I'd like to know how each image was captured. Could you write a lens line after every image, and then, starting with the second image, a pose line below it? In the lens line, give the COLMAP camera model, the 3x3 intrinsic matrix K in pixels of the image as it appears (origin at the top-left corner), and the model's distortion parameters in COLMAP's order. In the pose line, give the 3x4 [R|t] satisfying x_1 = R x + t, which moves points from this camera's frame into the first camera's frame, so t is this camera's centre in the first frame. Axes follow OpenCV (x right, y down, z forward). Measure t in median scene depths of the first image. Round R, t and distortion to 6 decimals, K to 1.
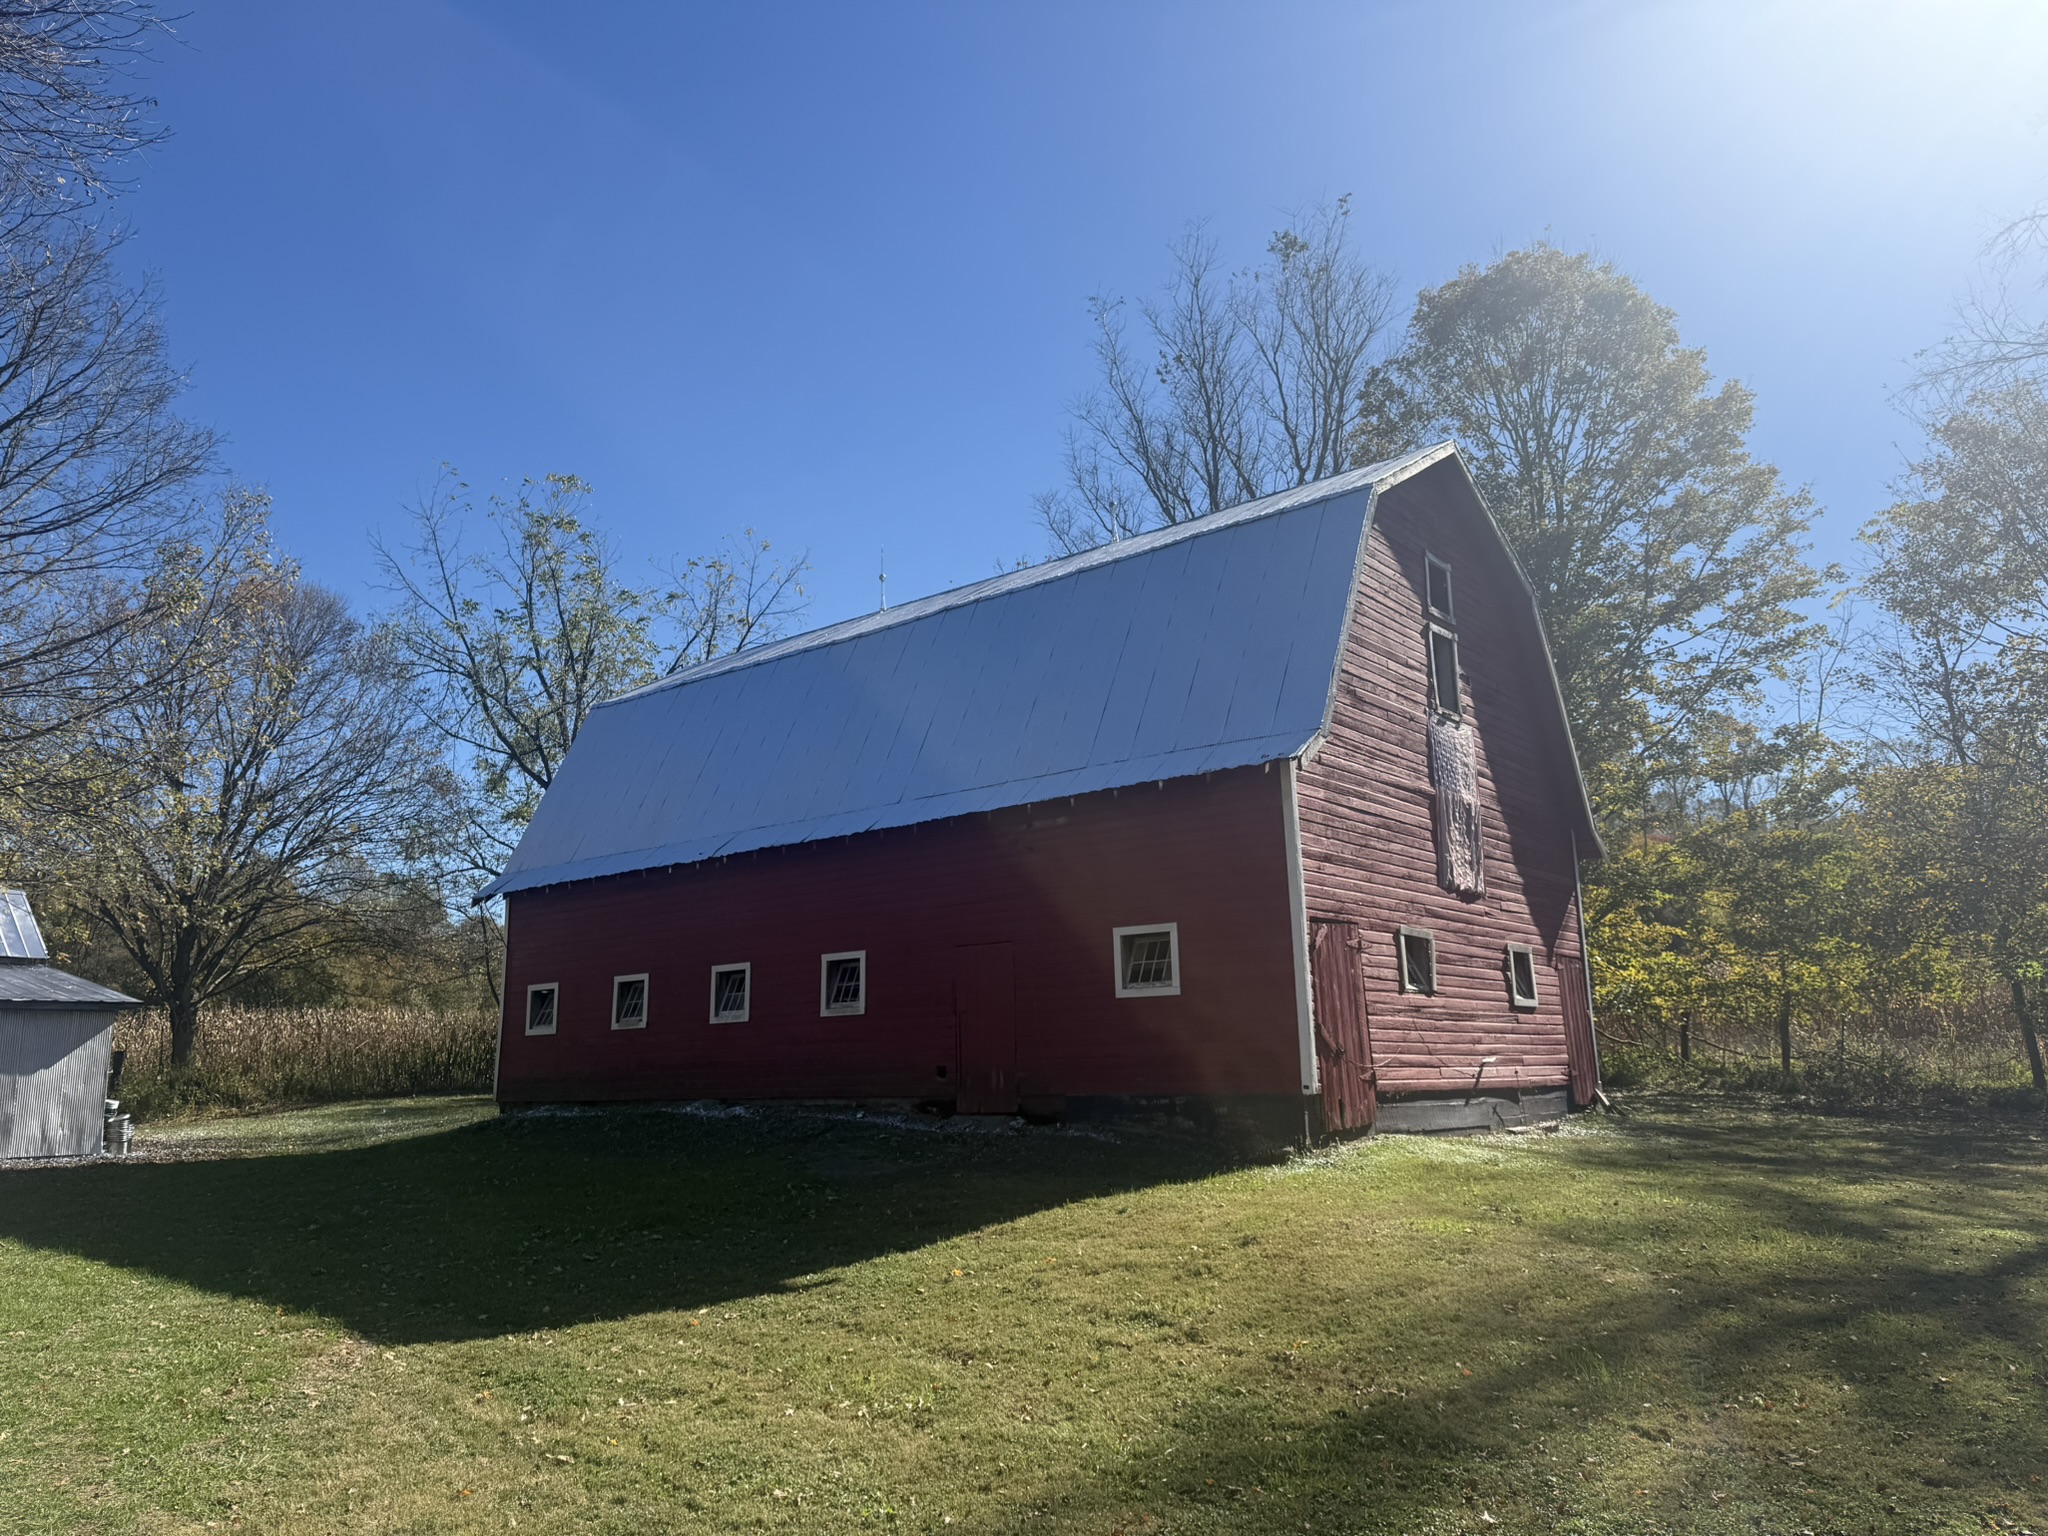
lens RADIAL K [[1406.6, 0, 1024.7], [0, 1406.6, 768.9], [0, 0, 1]] dist [0.129498, -0.198016]
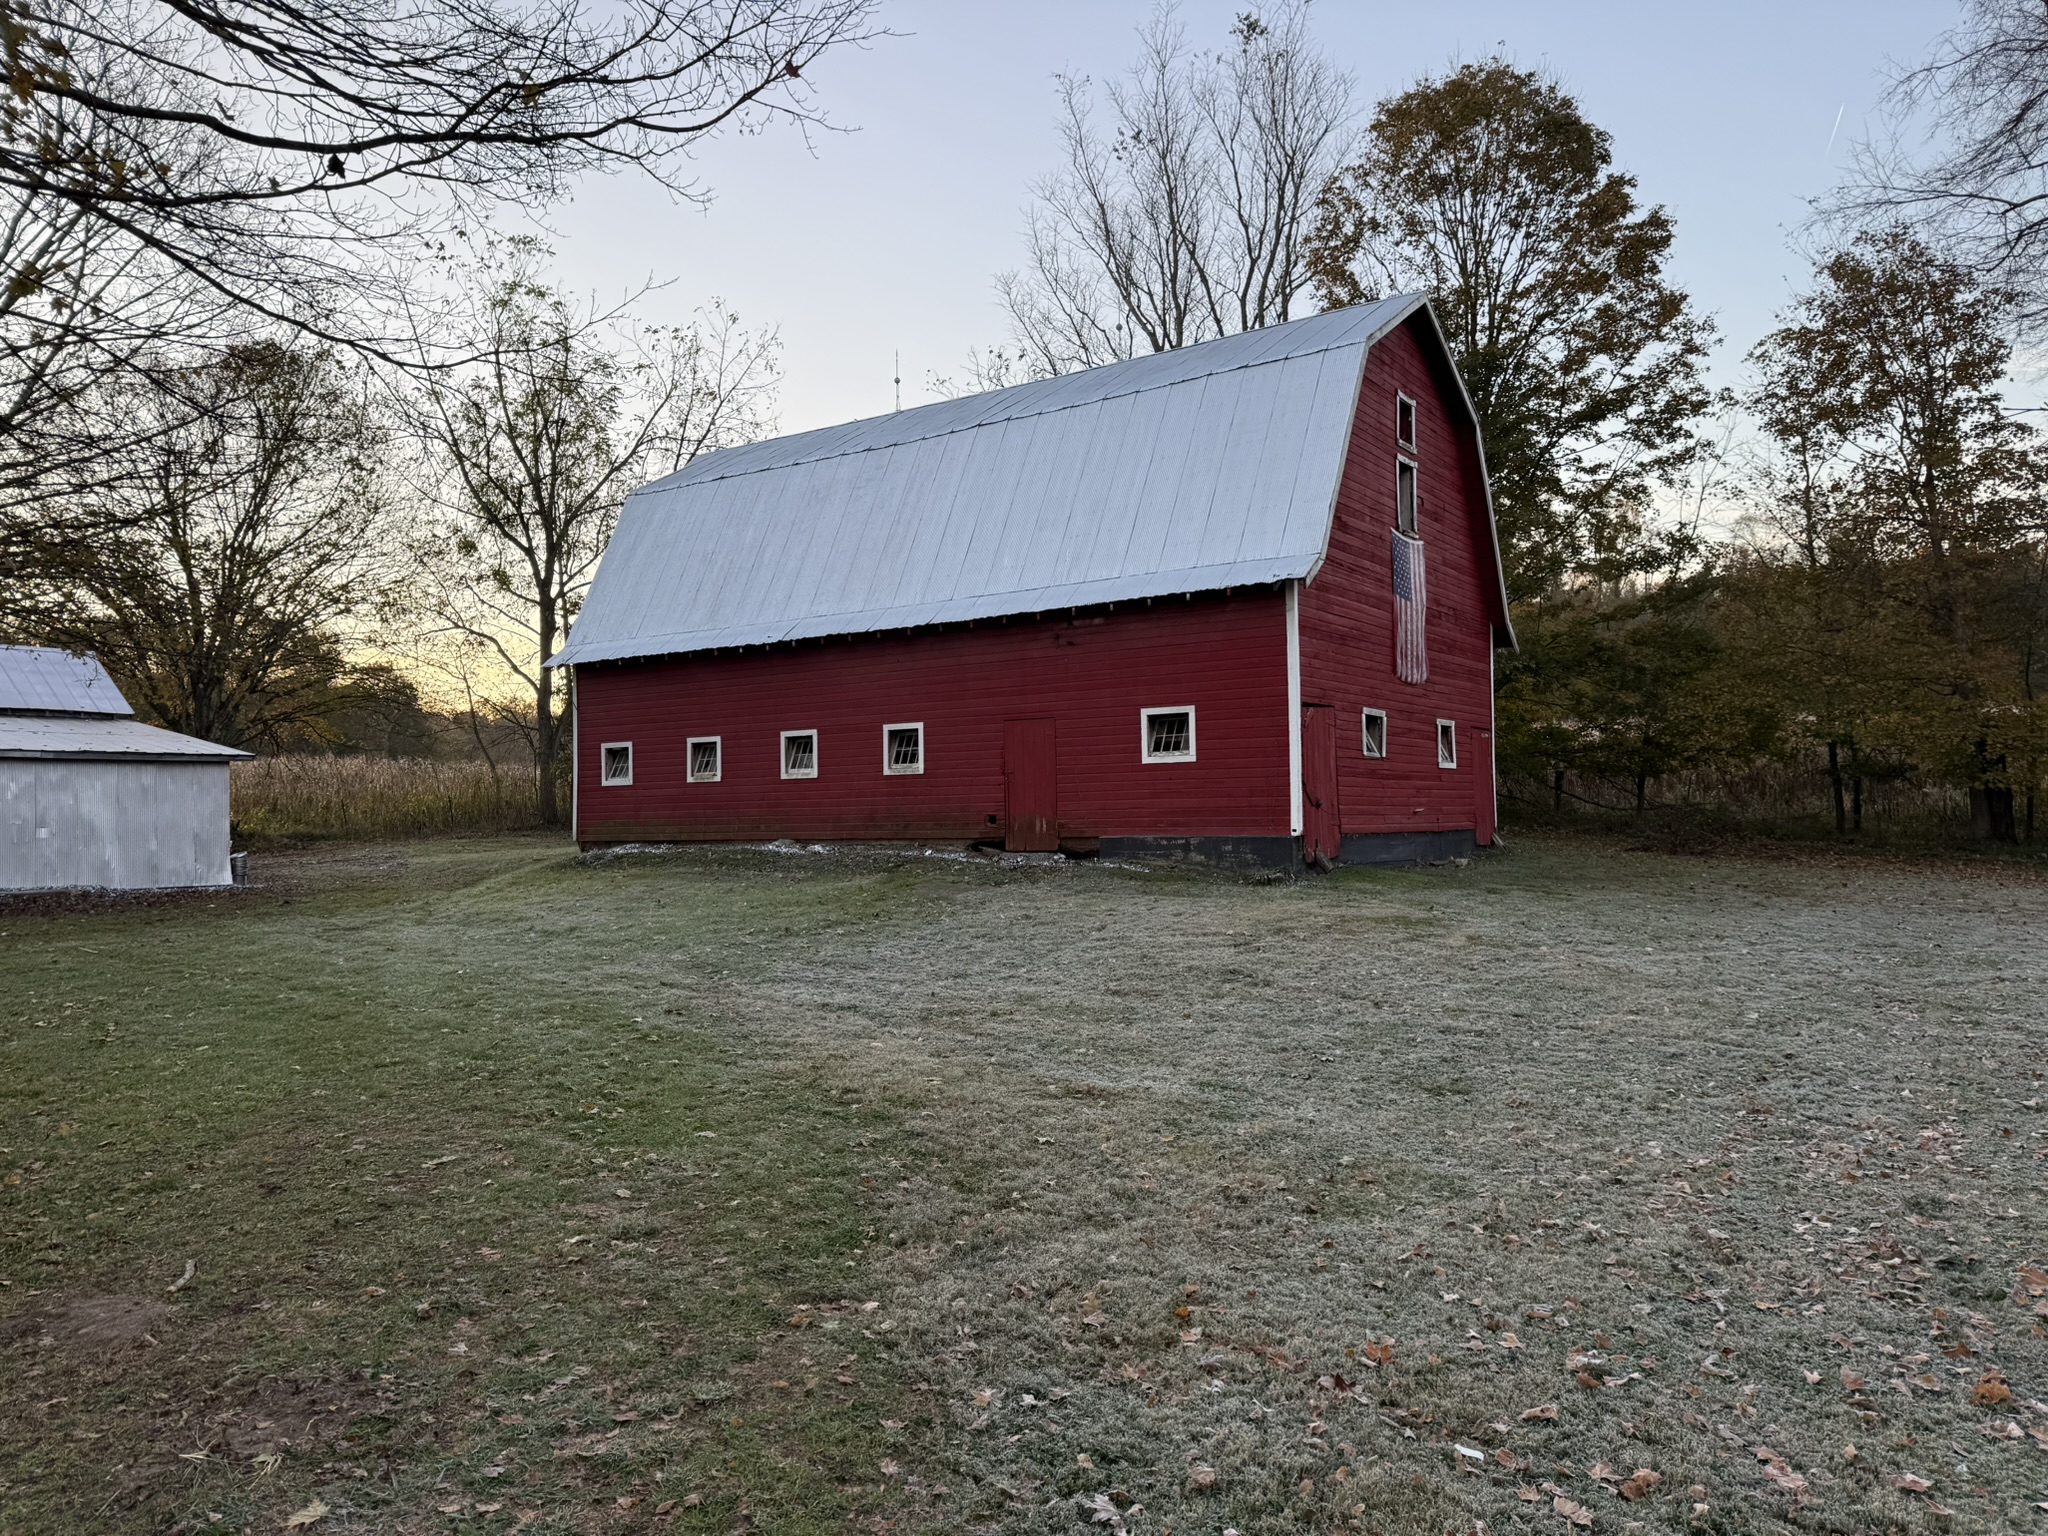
lens RADIAL K [[1406.6, 0, 1024.7], [0, 1406.6, 768.9], [0, 0, 1]] dist [0.129498, -0.198016]
pose [[0.996993, 0.006050, 0.077254, -0.075186], [-0.019313, 0.984890, 0.172102, -0.026481], [-0.075046, -0.173076, 0.982045, -0.129446]]
